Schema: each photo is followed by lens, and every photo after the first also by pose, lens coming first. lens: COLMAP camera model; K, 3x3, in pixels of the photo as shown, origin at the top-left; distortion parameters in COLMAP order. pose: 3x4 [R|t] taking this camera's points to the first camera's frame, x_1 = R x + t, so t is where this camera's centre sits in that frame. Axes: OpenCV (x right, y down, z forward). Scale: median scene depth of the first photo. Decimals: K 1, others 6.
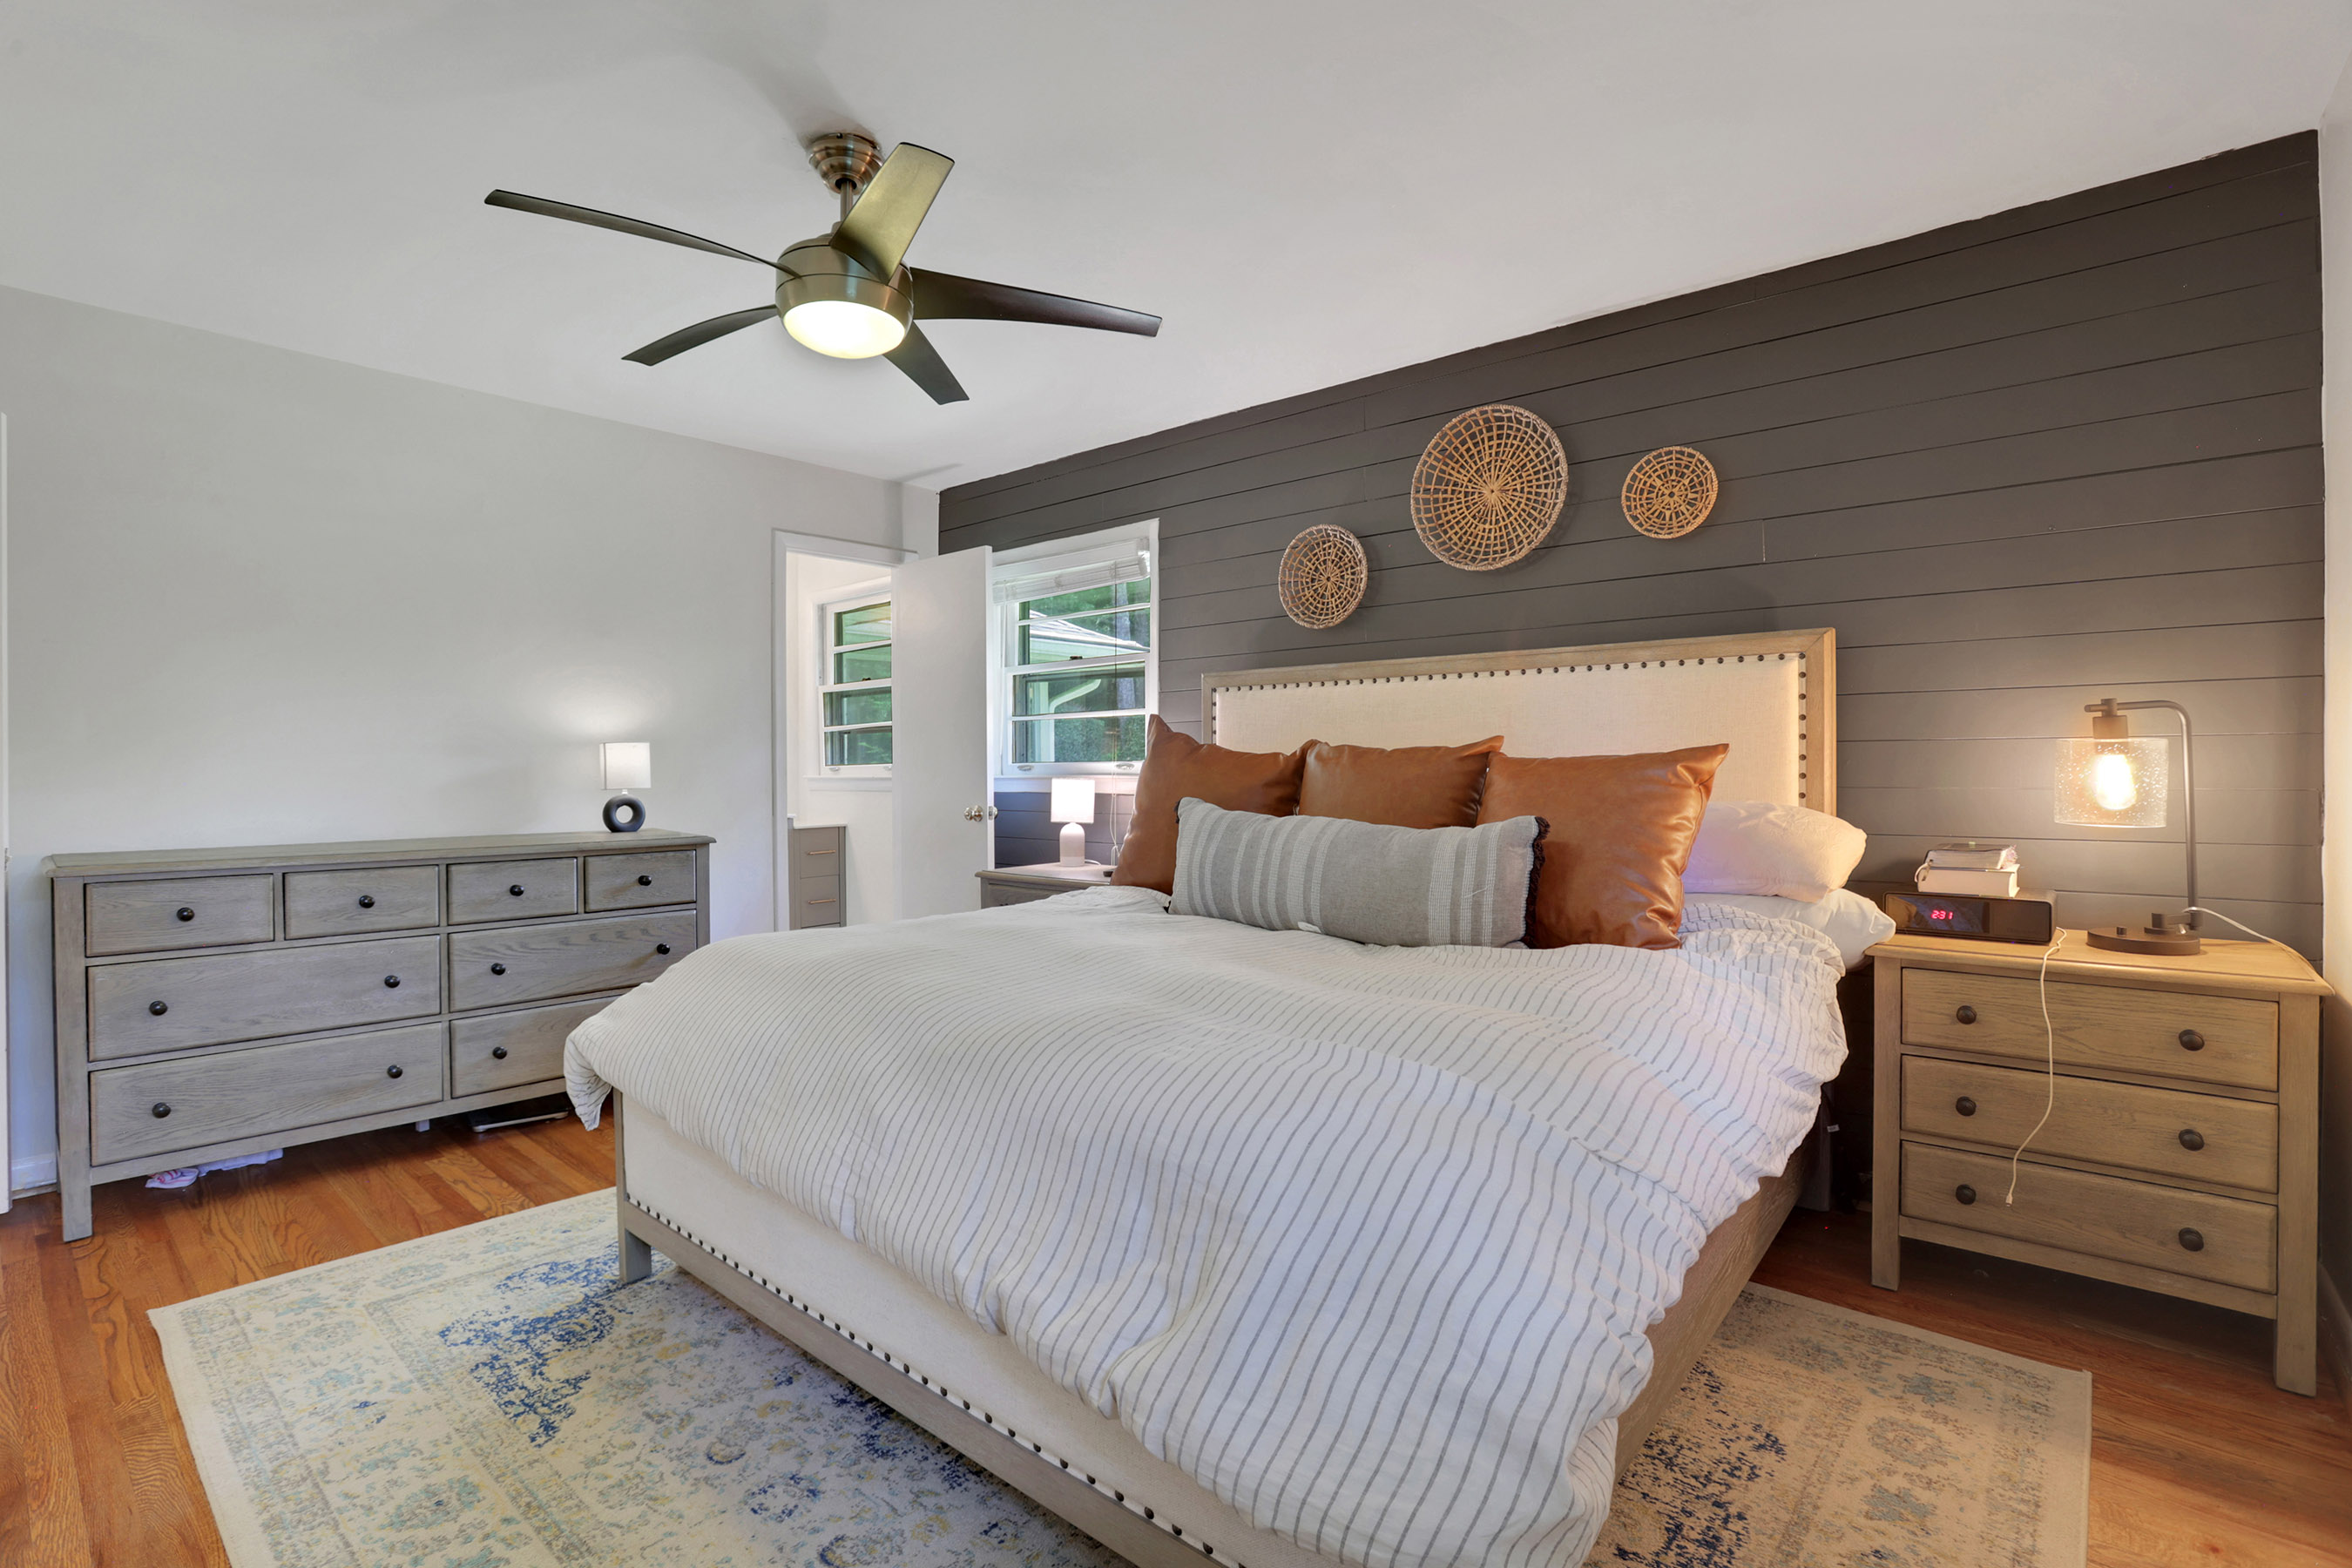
lens RADIAL K [[1083.9, 0, 1175.3], [0, 1083.9, 788.6], [0, 0, 1]] dist [-0.050324, 0.005181]
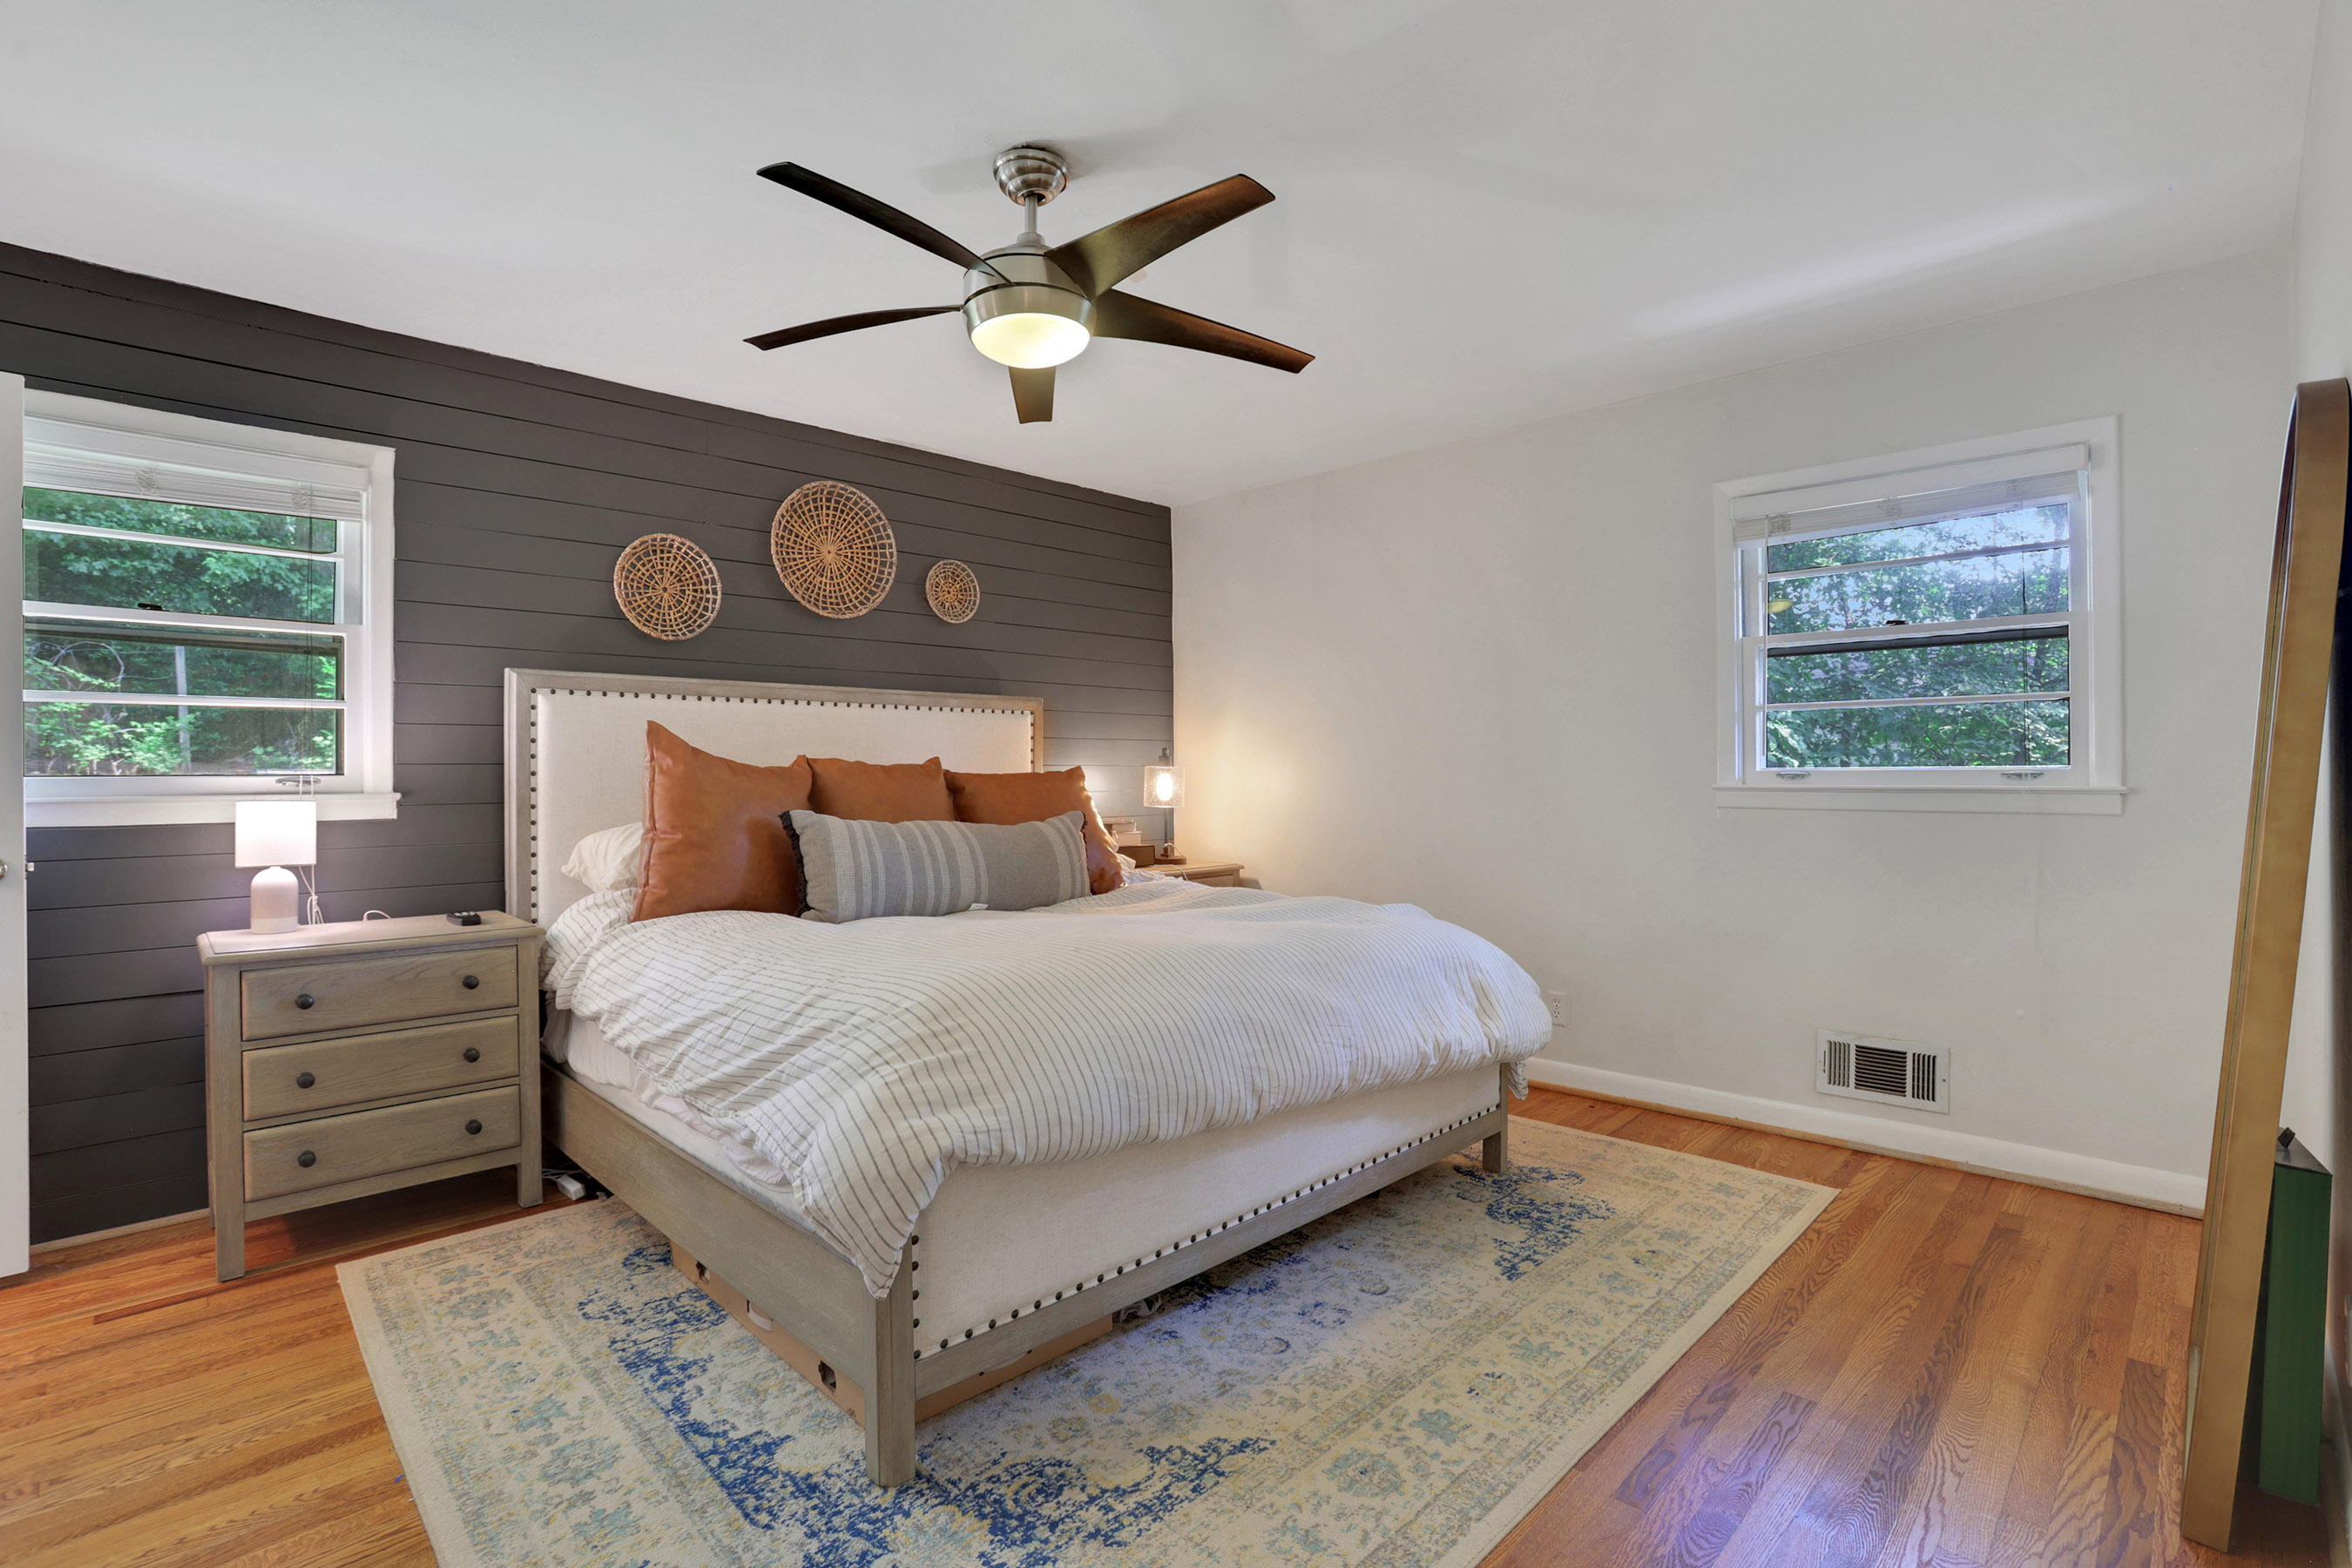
lens RADIAL K [[1083.9, 0, 1170.9], [0, 1083.9, 774.6], [0, 0, 1]] dist [-0.050324, 0.005181]
pose [[0.077326, 0.012037, 0.996933, -1.085225], [0.026452, 0.999550, -0.014120, -0.000296], [-0.996655, 0.027463, 0.076973, 0.663206]]
